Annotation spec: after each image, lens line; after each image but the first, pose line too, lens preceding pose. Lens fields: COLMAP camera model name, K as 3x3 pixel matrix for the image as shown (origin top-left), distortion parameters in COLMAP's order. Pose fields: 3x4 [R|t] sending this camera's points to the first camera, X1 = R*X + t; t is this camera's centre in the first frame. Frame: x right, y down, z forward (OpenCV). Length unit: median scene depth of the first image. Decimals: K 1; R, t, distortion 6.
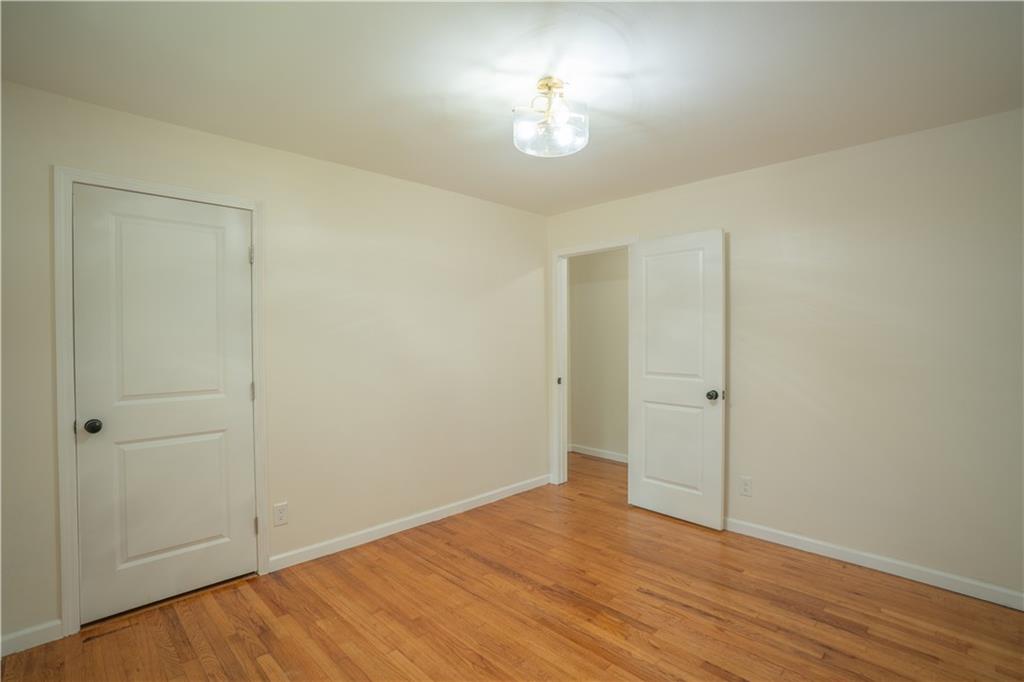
lens RADIAL K [[482.4, 0, 500.8], [0, 482.4, 341.3], [0, 0, 1]] dist [-0.037034, 0.006578]
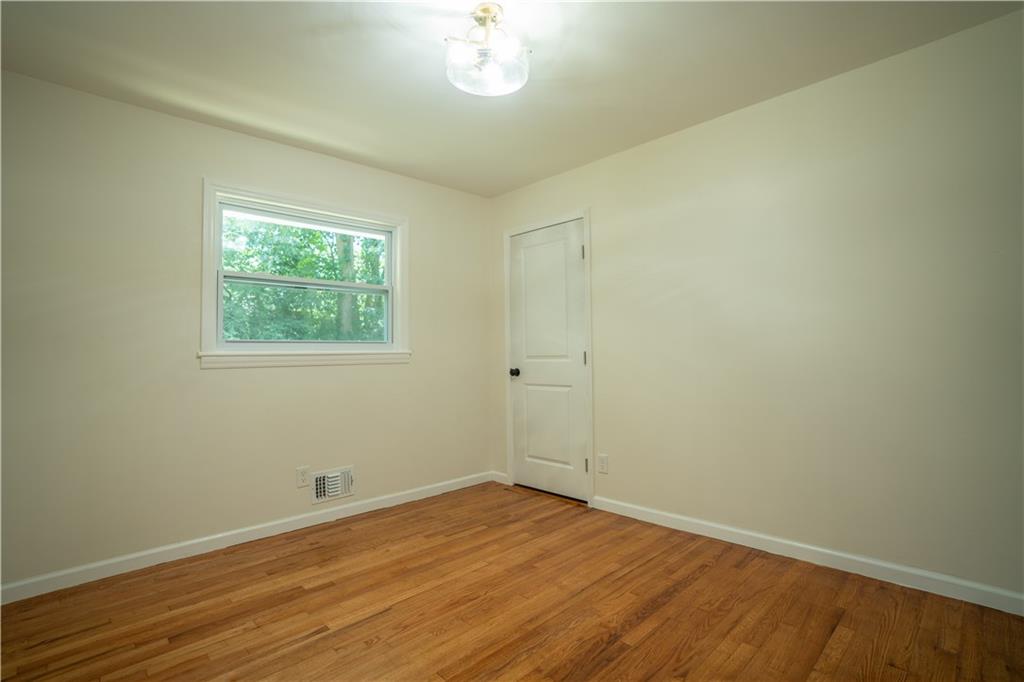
lens RADIAL K [[482.4, 0, 513.6], [0, 482.4, 337.6], [0, 0, 1]] dist [-0.037034, 0.006578]
pose [[0.005538, -0.027863, -0.999596, 0.825538], [0.016094, 0.999485, -0.027770, 0.088737], [0.999855, -0.015934, 0.005983, 0.866492]]
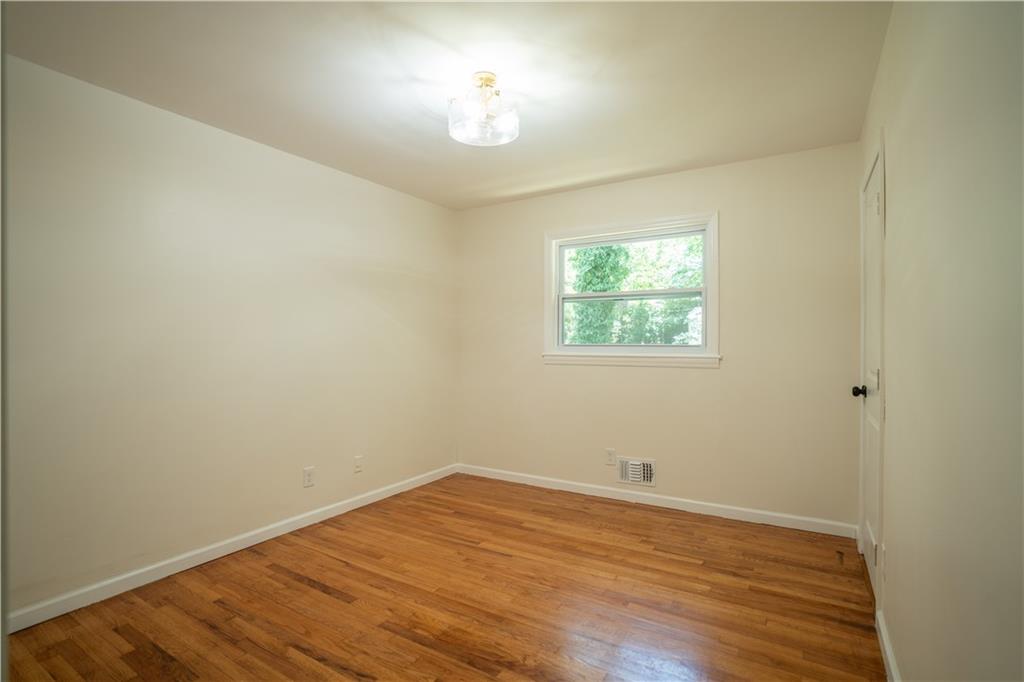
lens RADIAL K [[482.4, 0, 510.1], [0, 482.4, 345.0], [0, 0, 1]] dist [-0.037034, 0.006578]
pose [[-0.967447, 0.009677, -0.252889, 0.267298], [0.008506, 0.999947, 0.005723, 0.042269], [0.252931, 0.003386, -0.967478, 1.702656]]
